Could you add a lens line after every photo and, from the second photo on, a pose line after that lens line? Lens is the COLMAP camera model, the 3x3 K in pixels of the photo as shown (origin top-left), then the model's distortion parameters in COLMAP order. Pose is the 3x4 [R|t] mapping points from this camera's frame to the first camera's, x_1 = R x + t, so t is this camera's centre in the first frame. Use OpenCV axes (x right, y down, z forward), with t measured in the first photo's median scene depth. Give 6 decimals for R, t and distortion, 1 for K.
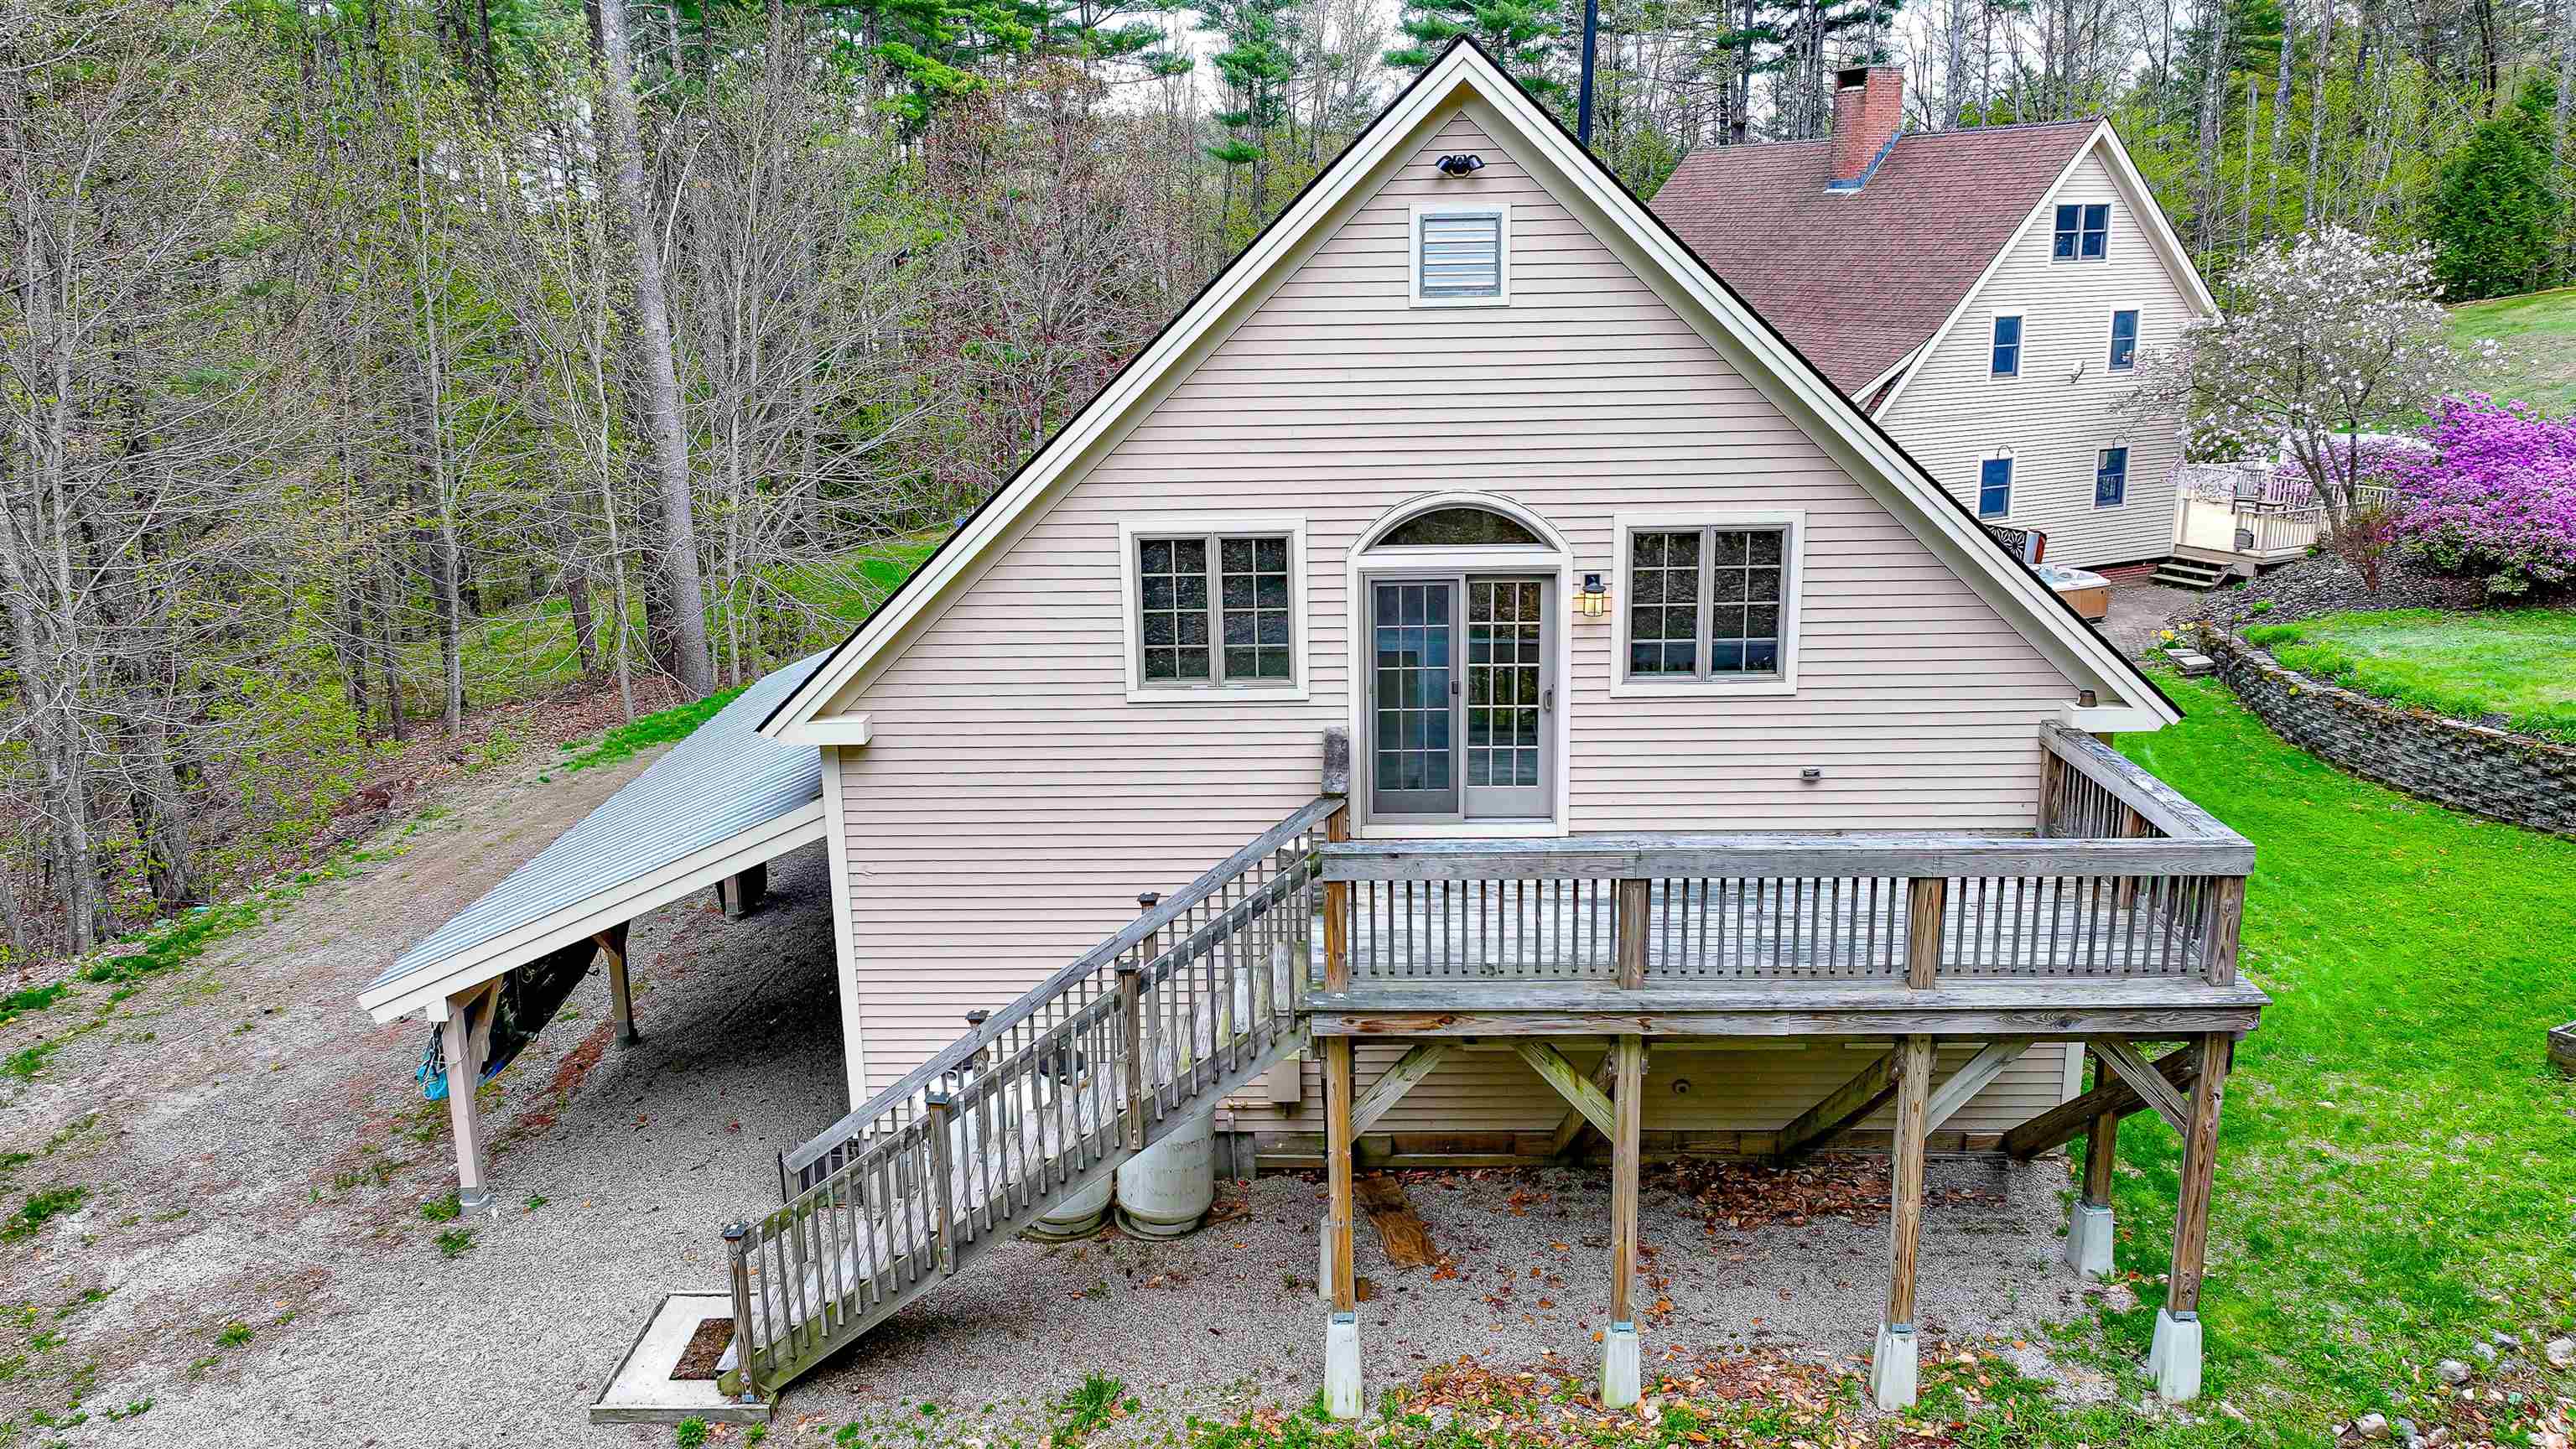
lens RADIAL K [[1844.1, 0, 1293.5], [0, 1844.1, 728.6], [0, 0, 1]] dist [-0.001794, 0.000841]
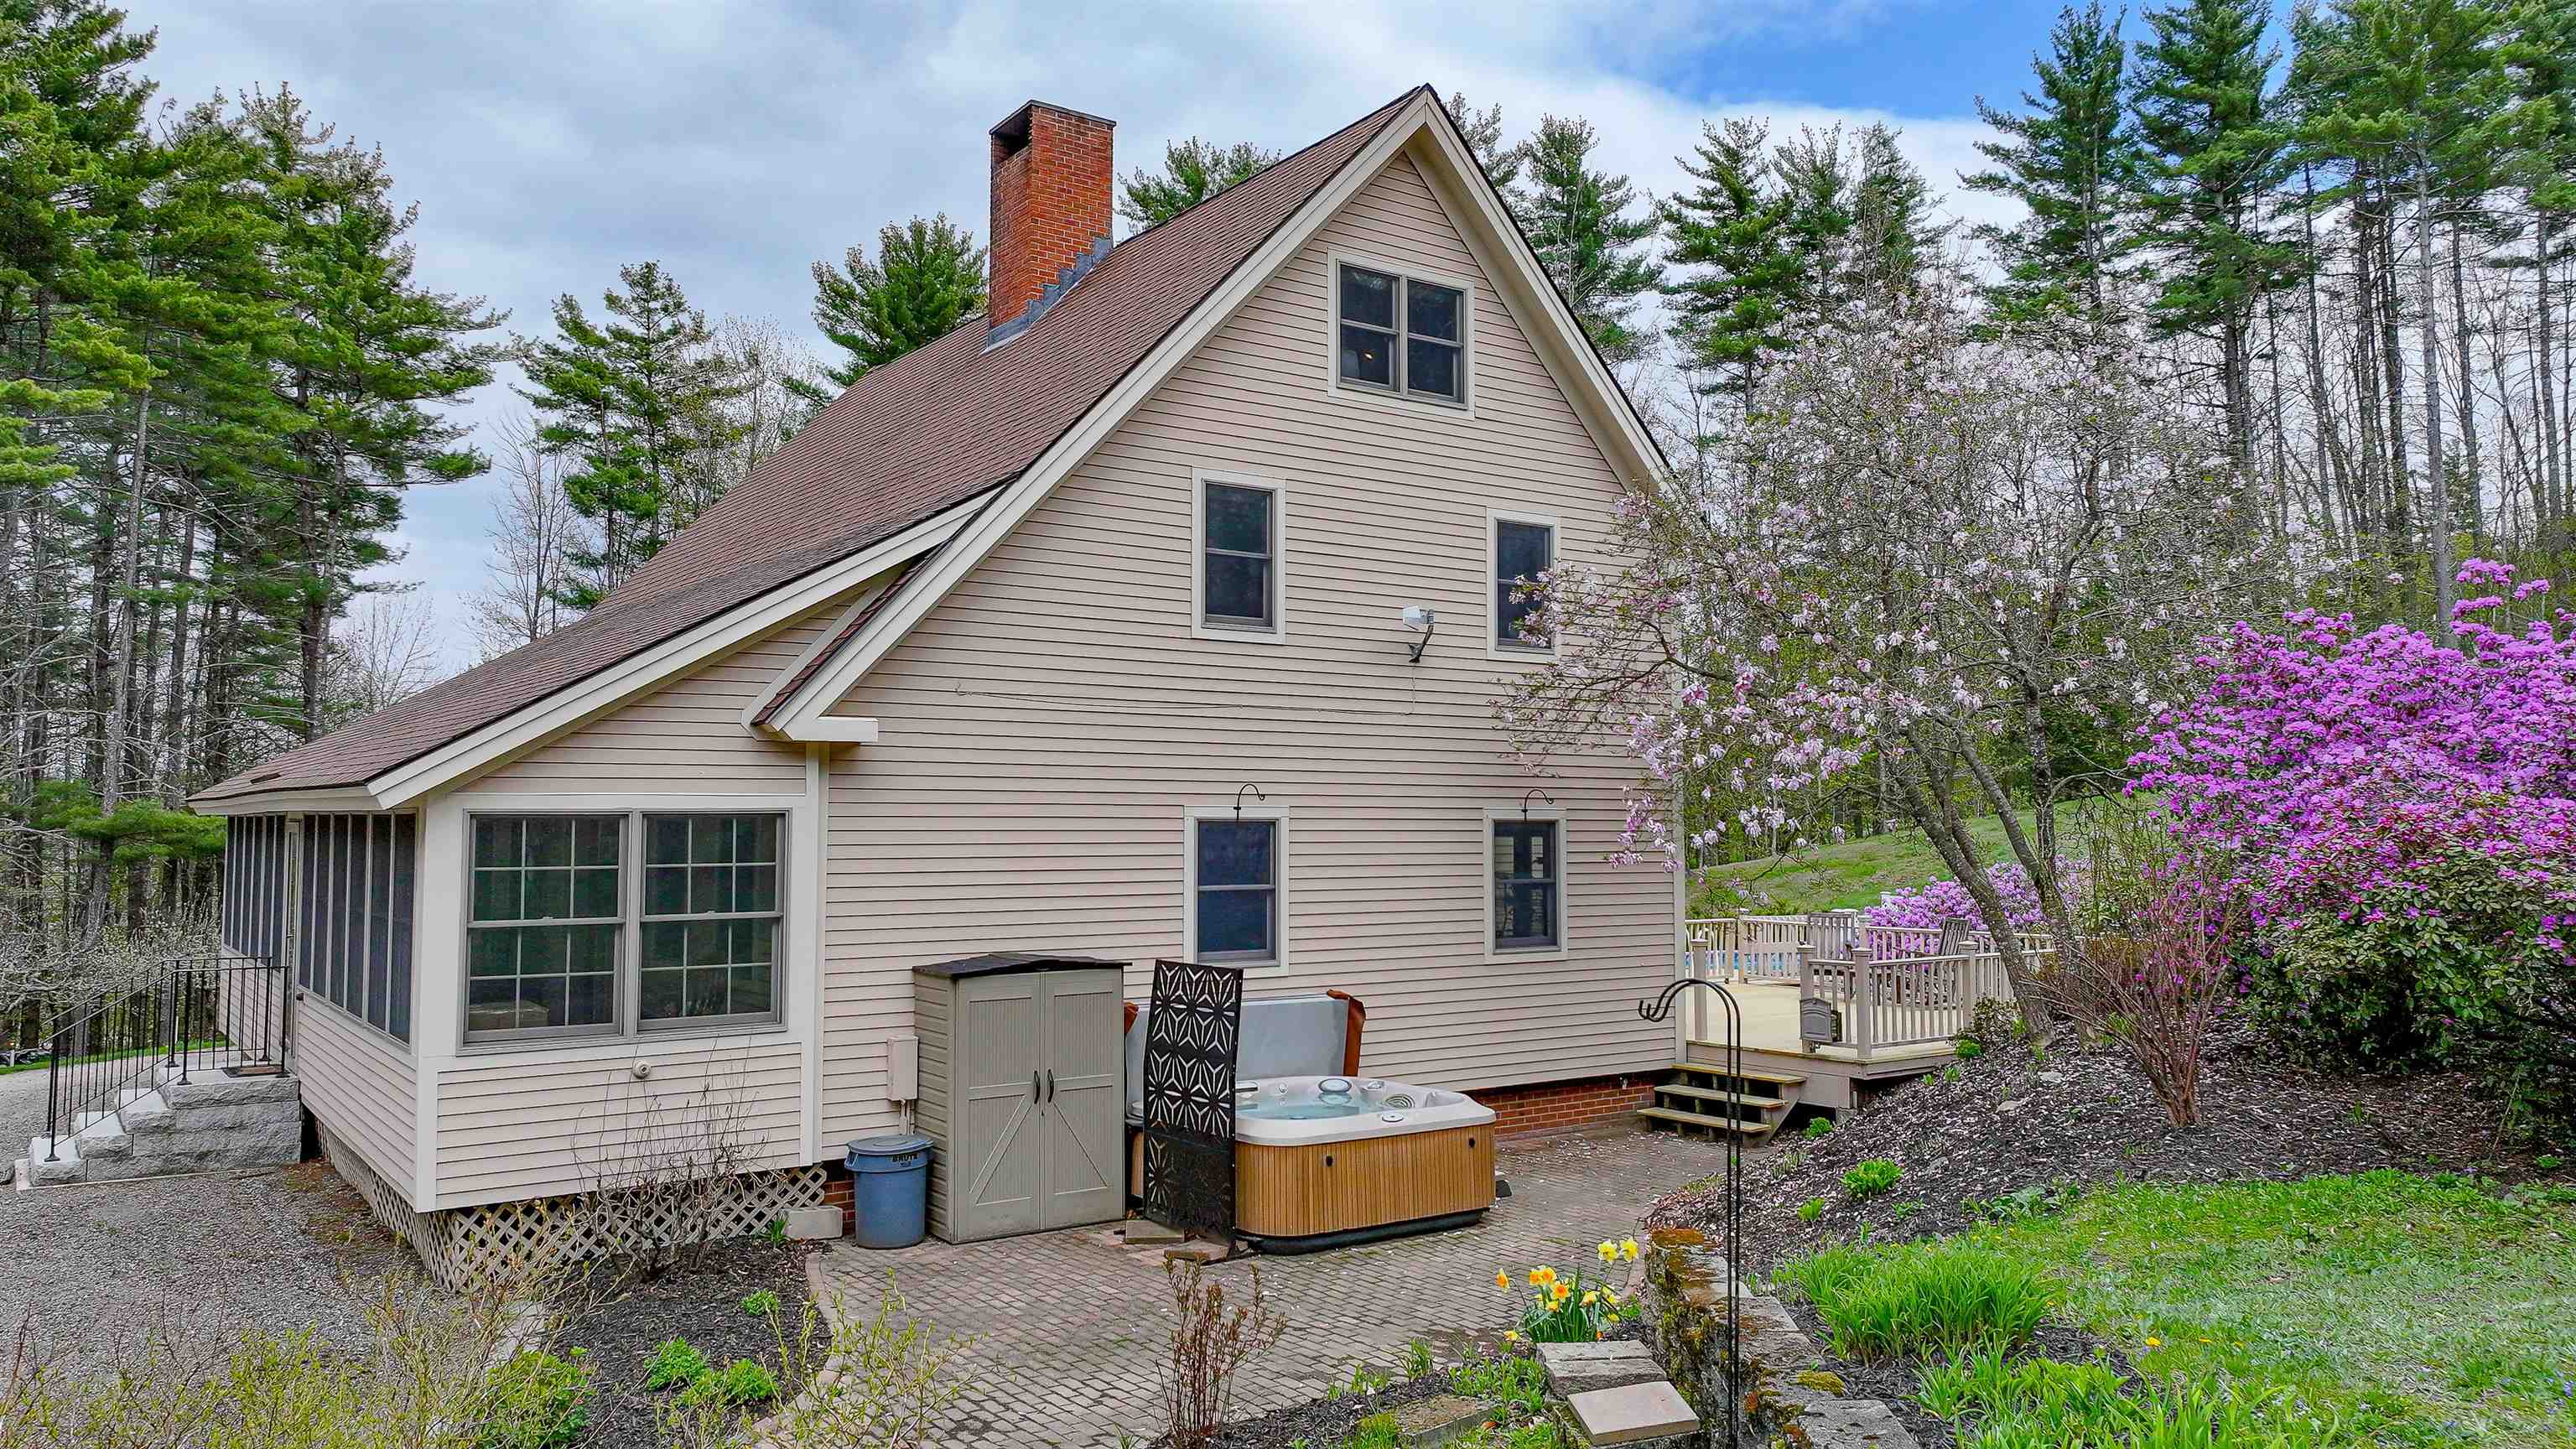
lens RADIAL K [[1844.1, 0, 1282.0], [0, 1844.1, 725.8], [0, 0, 1]] dist [-0.001794, 0.000841]
pose [[0.985021, 0.029445, 0.169902, 0.316282], [0.024609, 0.951221, -0.307527, -0.038163], [-0.170669, 0.307101, 0.936248, 0.595661]]
